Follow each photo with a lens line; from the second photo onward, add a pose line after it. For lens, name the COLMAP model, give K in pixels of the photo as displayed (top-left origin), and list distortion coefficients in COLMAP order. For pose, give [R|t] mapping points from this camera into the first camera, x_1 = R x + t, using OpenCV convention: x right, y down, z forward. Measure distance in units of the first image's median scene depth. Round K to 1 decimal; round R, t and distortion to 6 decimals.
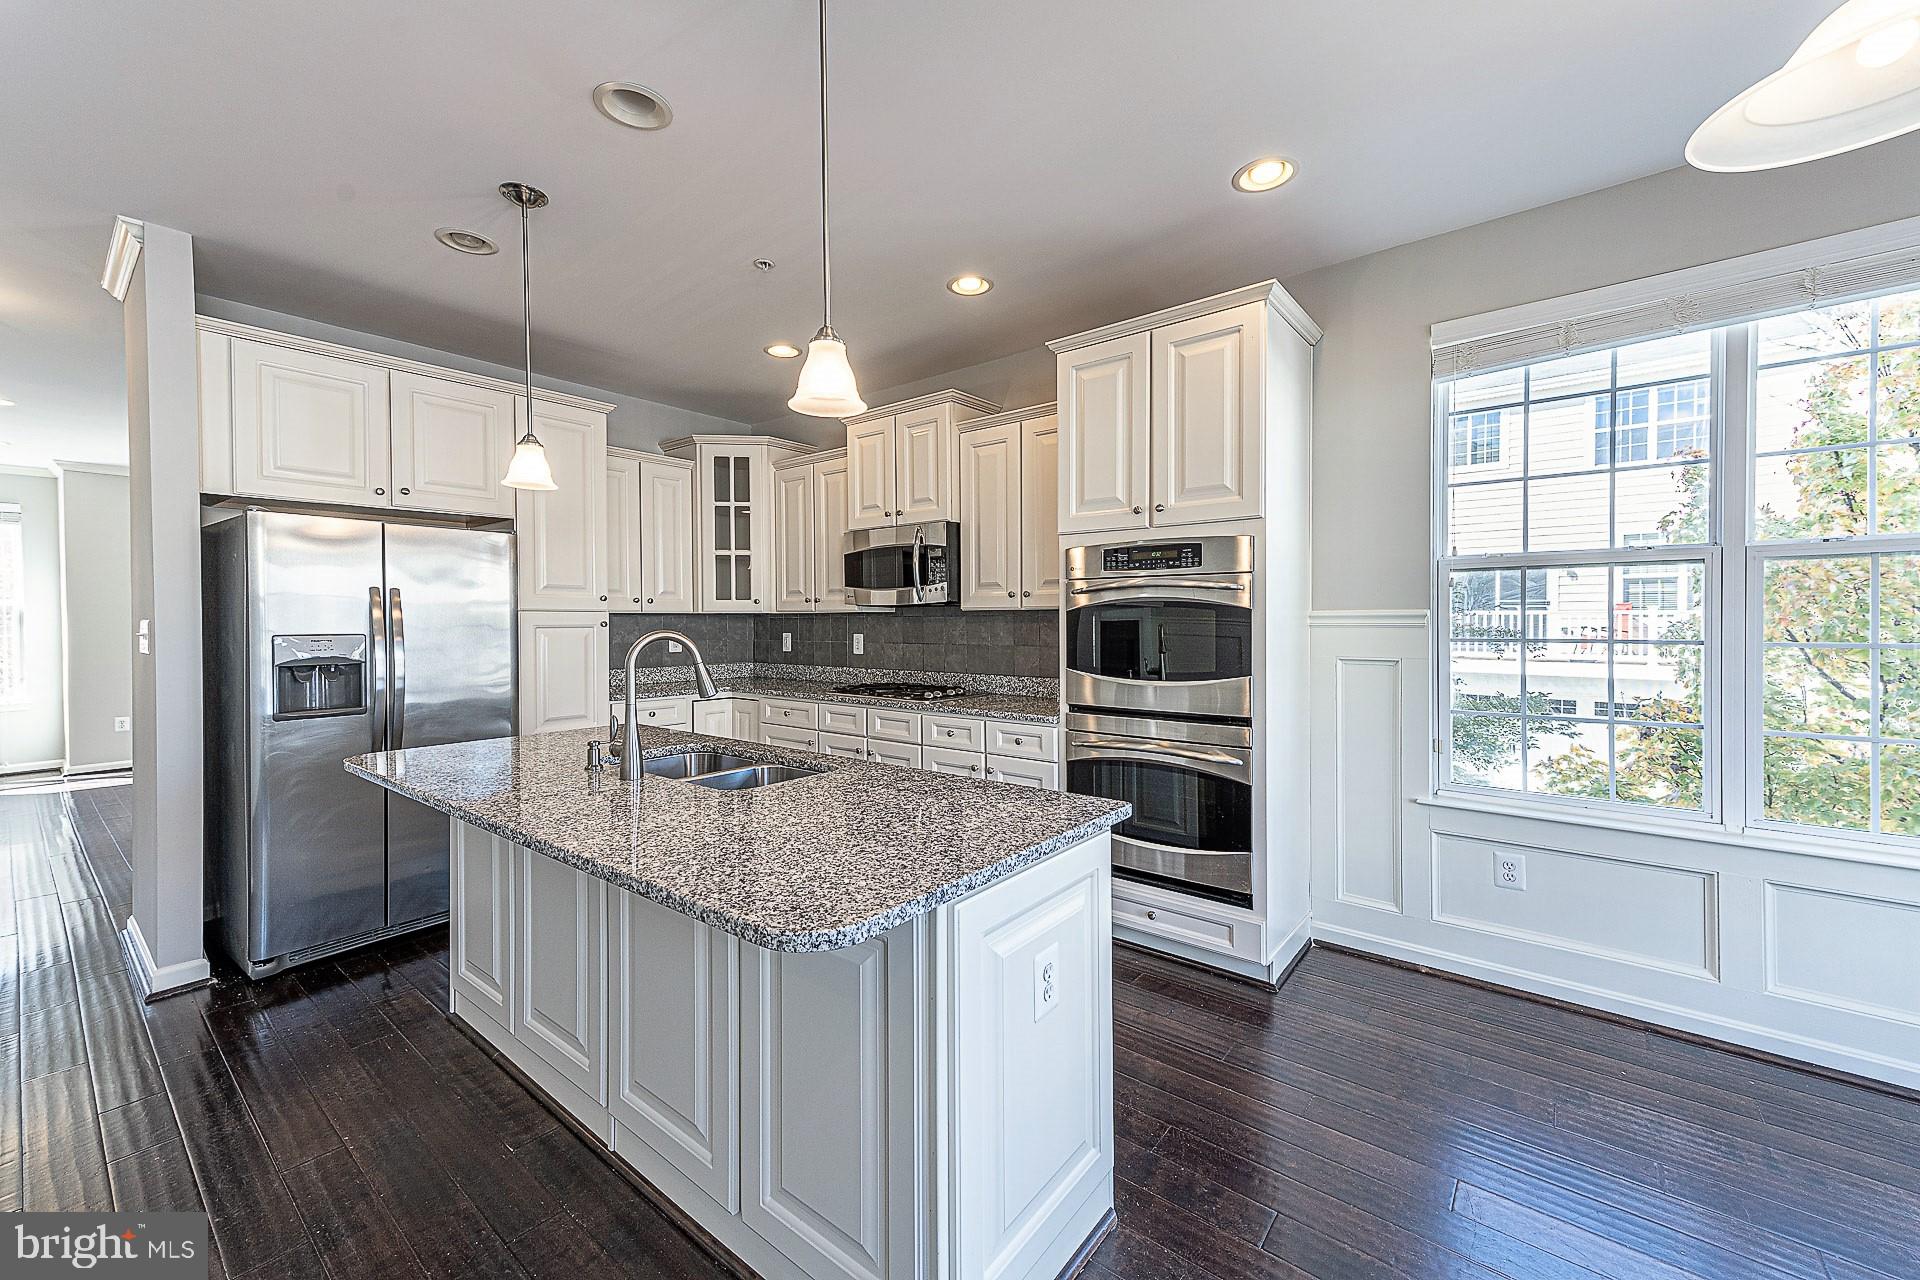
lens RADIAL K [[753.8, 0, 966.0], [0, 753.8, 622.3], [0, 0, 1]] dist [0.024417, -0.000163]
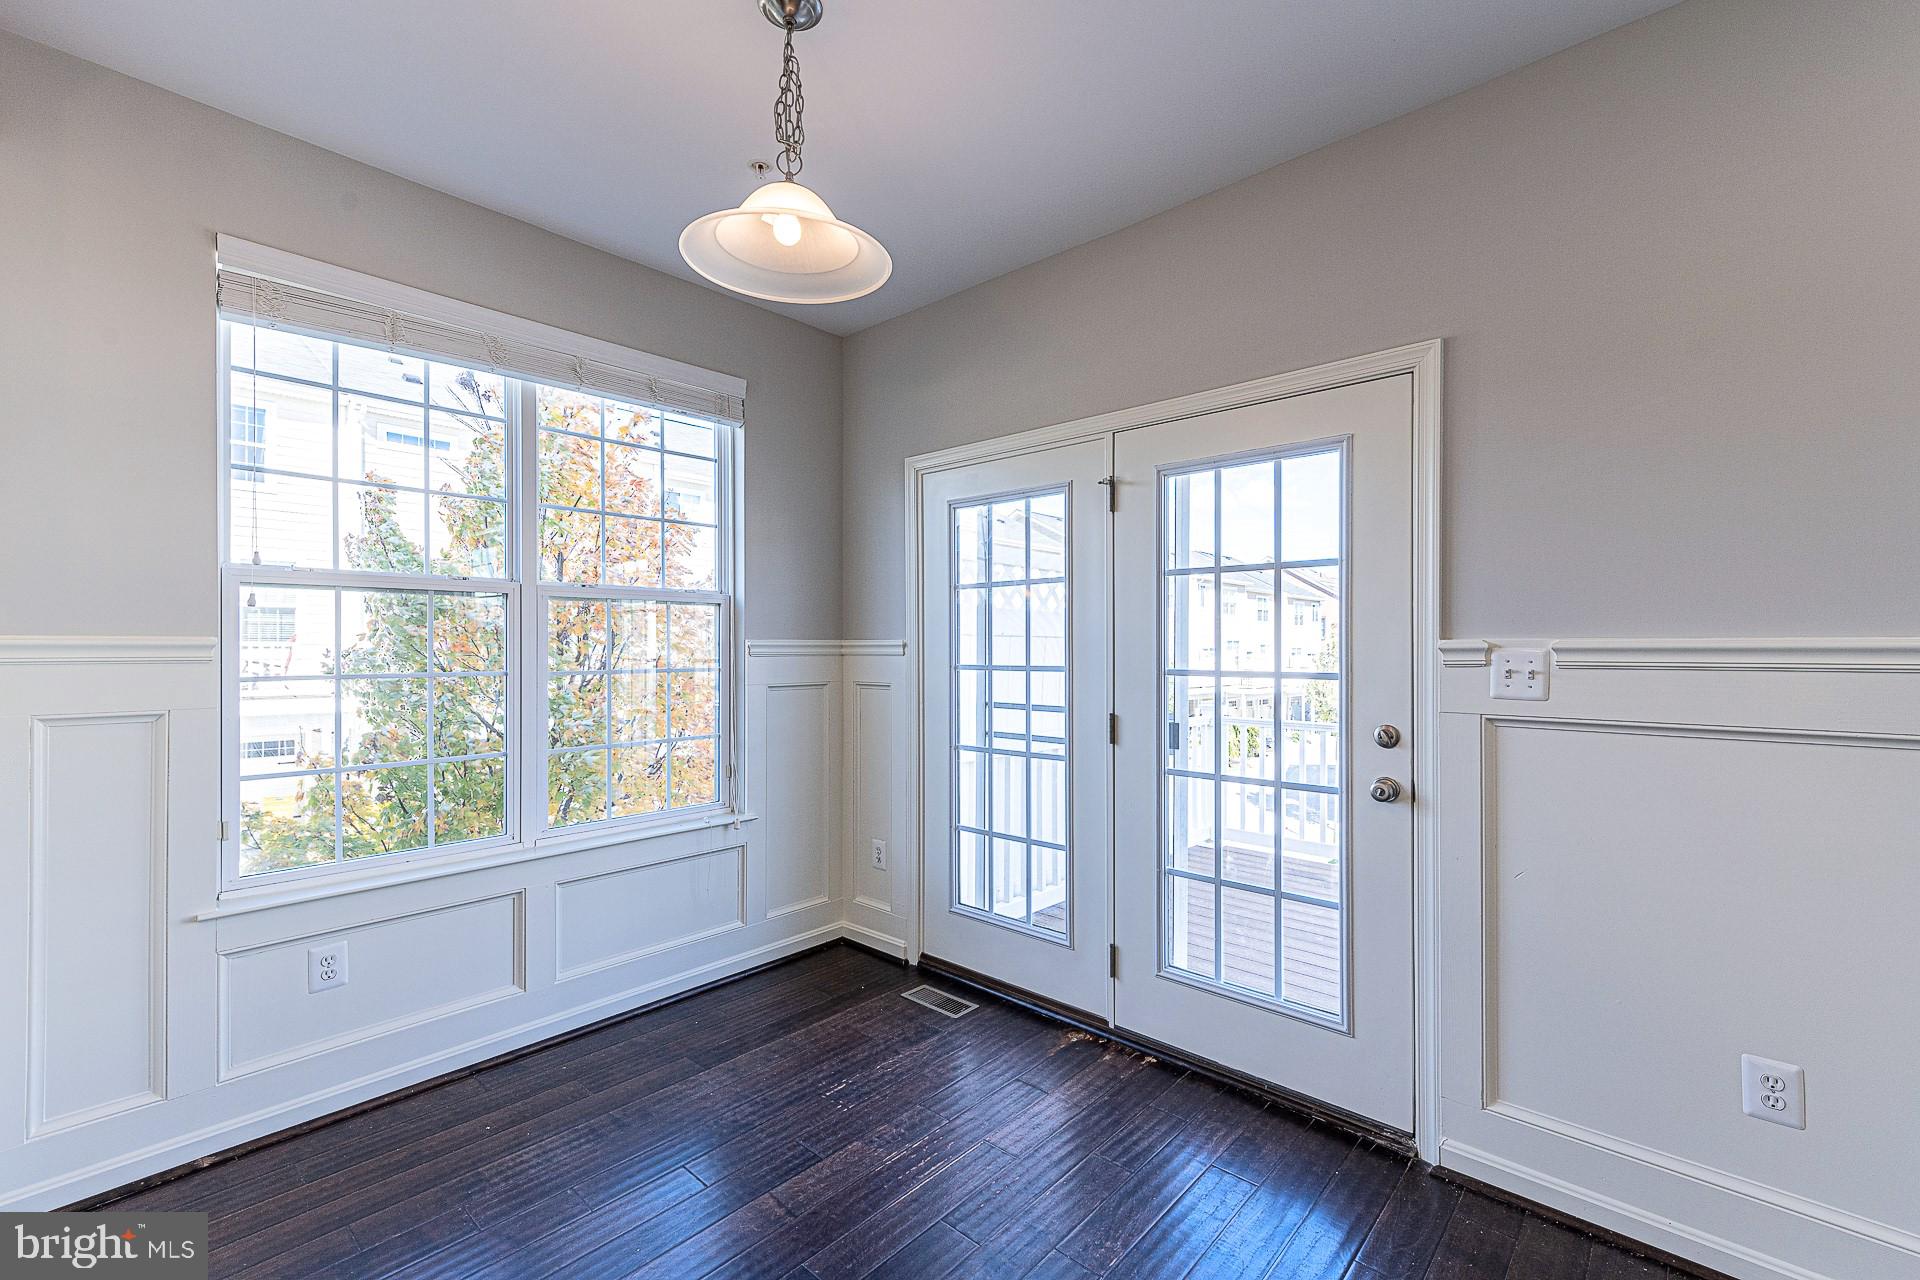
lens RADIAL K [[818.4, 0, 954.0], [0, 818.4, 637.4], [0, 0, 1]] dist [0.015398, -0.002836]
pose [[0.078177, 0.014290, 0.996837, -0.095843], [0.006754, 0.999867, -0.014863, -0.001424], [-0.996917, 0.007894, 0.078070, 0.260670]]
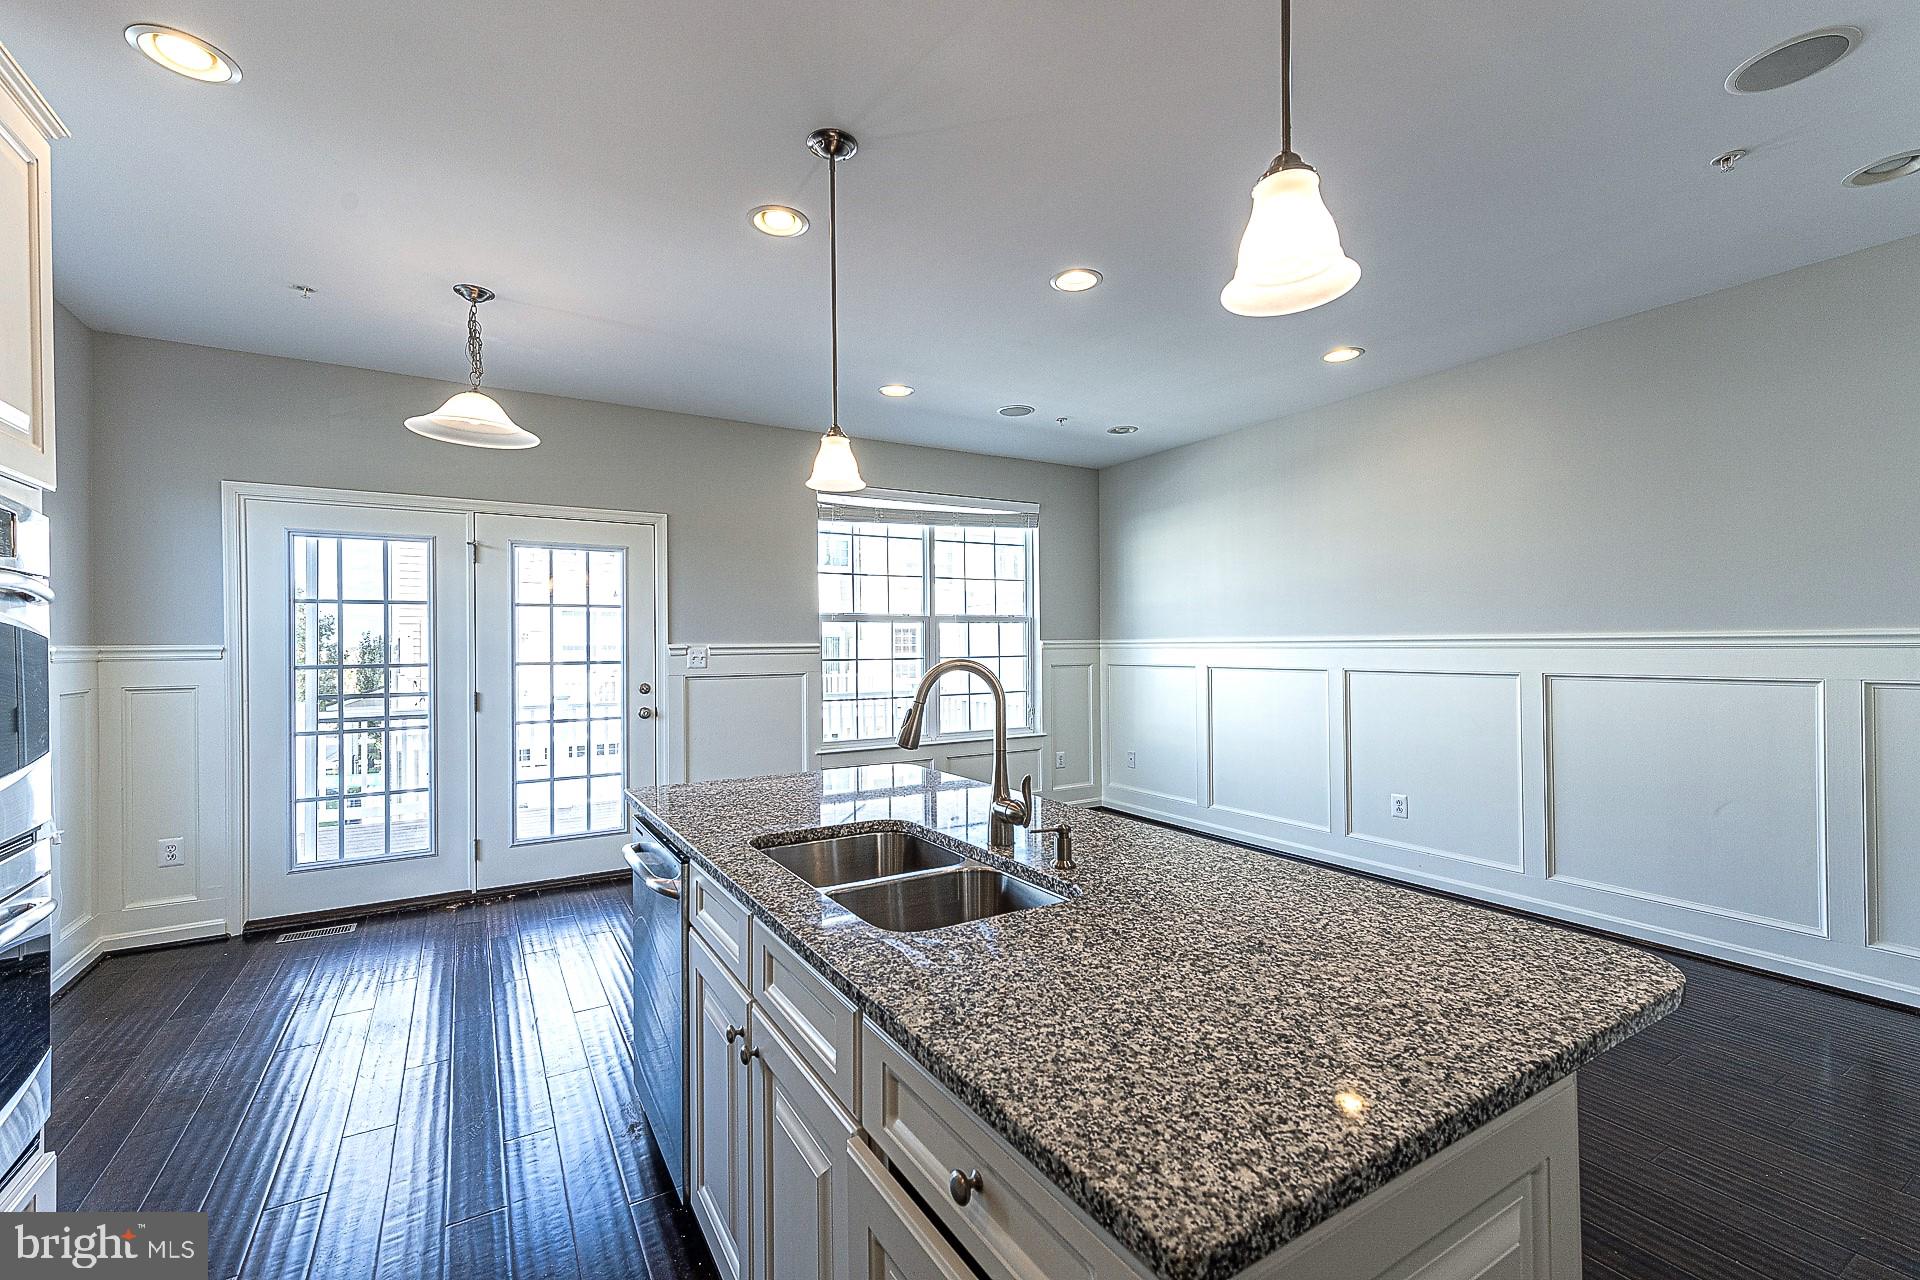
lens RADIAL K [[818.4, 0, 959.3], [0, 818.4, 642.3], [0, 0, 1]] dist [0.015398, -0.002836]
pose [[-0.937091, 0.014796, 0.348771, -0.445921], [0.016300, 0.999866, 0.001377, -0.003576], [-0.348704, 0.006975, -0.937207, 1.161928]]
